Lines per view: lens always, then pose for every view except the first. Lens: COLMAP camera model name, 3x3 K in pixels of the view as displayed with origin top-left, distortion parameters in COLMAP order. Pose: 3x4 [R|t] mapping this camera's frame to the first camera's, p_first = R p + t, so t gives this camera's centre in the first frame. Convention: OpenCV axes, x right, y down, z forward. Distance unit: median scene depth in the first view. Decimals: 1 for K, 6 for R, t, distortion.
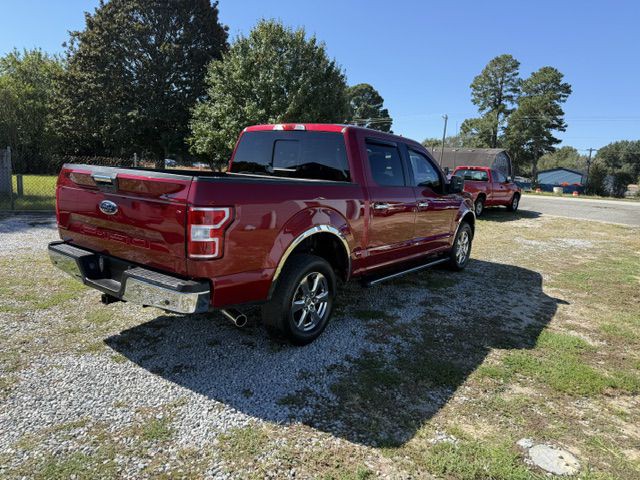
lens RADIAL K [[450.2, 0, 322.1], [0, 450.2, 241.6], [0, 0, 1]] dist [0.037478, -0.044641]
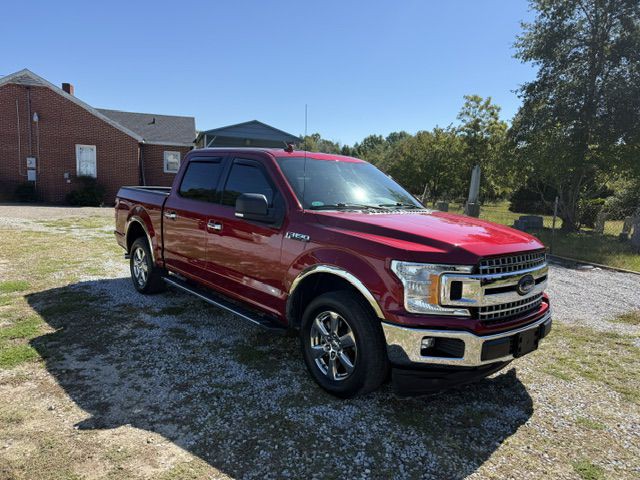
lens RADIAL K [[450.2, 0, 319.7], [0, 450.2, 242.7], [0, 0, 1]] dist [0.037478, -0.044641]
pose [[-0.207896, 0.061002, -0.976247, 1.135922], [-0.219078, 0.969795, 0.107252, -0.209052], [0.953302, 0.236171, -0.188252, 1.525304]]
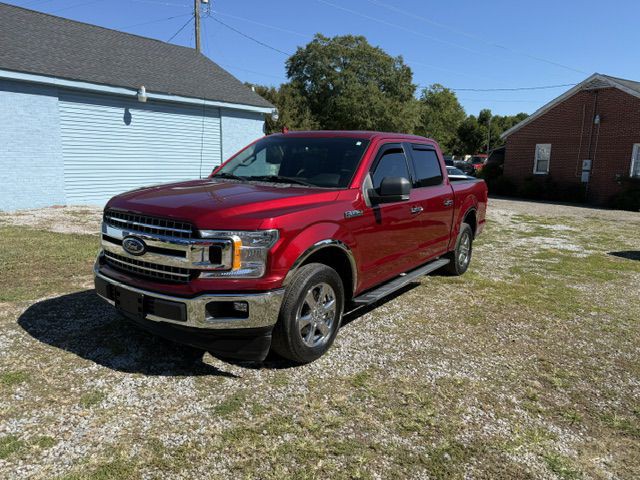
lens RADIAL K [[450.2, 0, 318.1], [0, 450.2, 238.3], [0, 0, 1]] dist [0.037478, -0.044641]
pose [[-0.994962, -0.088865, -0.046401, 0.161316], [-0.099182, 0.939968, 0.326532, -0.403897], [0.014598, 0.329489, -0.944047, 2.357514]]
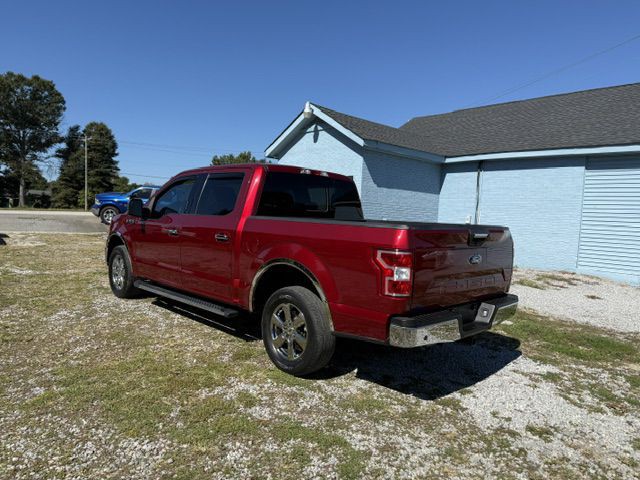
lens RADIAL K [[450.2, 0, 320.0], [0, 450.2, 237.8], [0, 0, 1]] dist [0.037478, -0.044641]
pose [[0.153066, -0.110847, 0.981979, -1.160348], [0.119904, 0.988431, 0.092885, -0.199713], [-0.980915, 0.103526, 0.164586, 0.833013]]
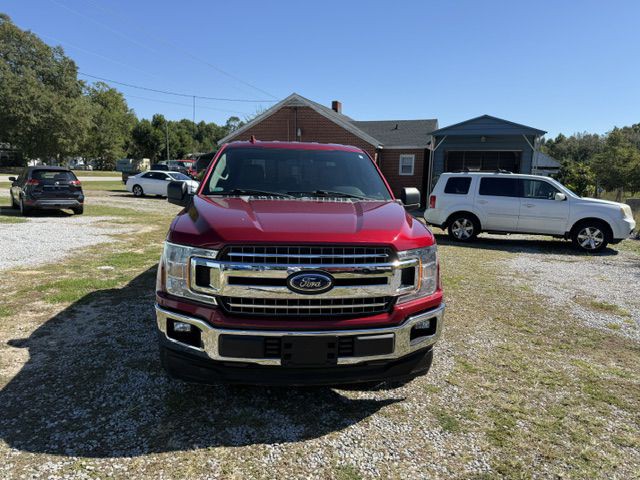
lens RADIAL K [[450.2, 0, 322.6], [0, 450.2, 239.2], [0, 0, 1]] dist [0.037478, -0.044641]
pose [[-0.736231, 0.016830, -0.676521, 0.775292], [-0.179834, 0.958881, 0.219560, -0.321206], [0.652398, 0.283308, -0.702932, 2.101444]]
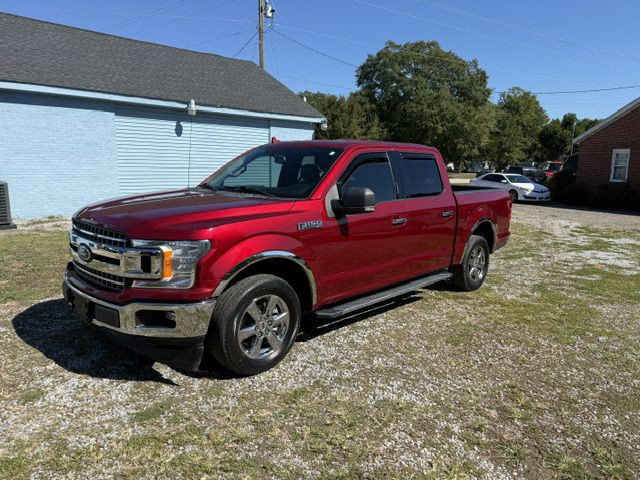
lens RADIAL K [[450.2, 0, 322.3], [0, 450.2, 239.2], [0, 0, 1]] dist [0.037478, -0.044641]
pose [[-0.988710, -0.107366, 0.104527, -0.042054], [-0.068029, 0.943161, 0.325299, -0.424045], [-0.133512, 0.314516, -0.939816, 2.332458]]
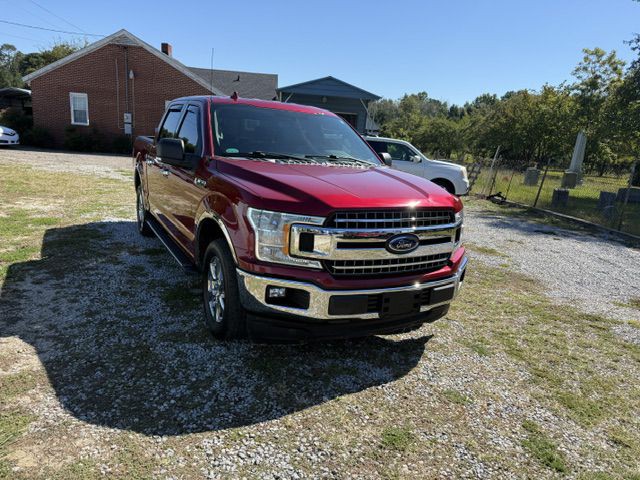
lens RADIAL K [[450.2, 0, 319.1], [0, 450.2, 243.6], [0, 0, 1]] dist [0.037478, -0.044641]
pose [[-0.419132, 0.118852, -0.900113, 1.027442], [-0.244719, 0.939915, 0.238059, -0.264078], [0.874323, 0.320053, -0.364863, 1.836856]]
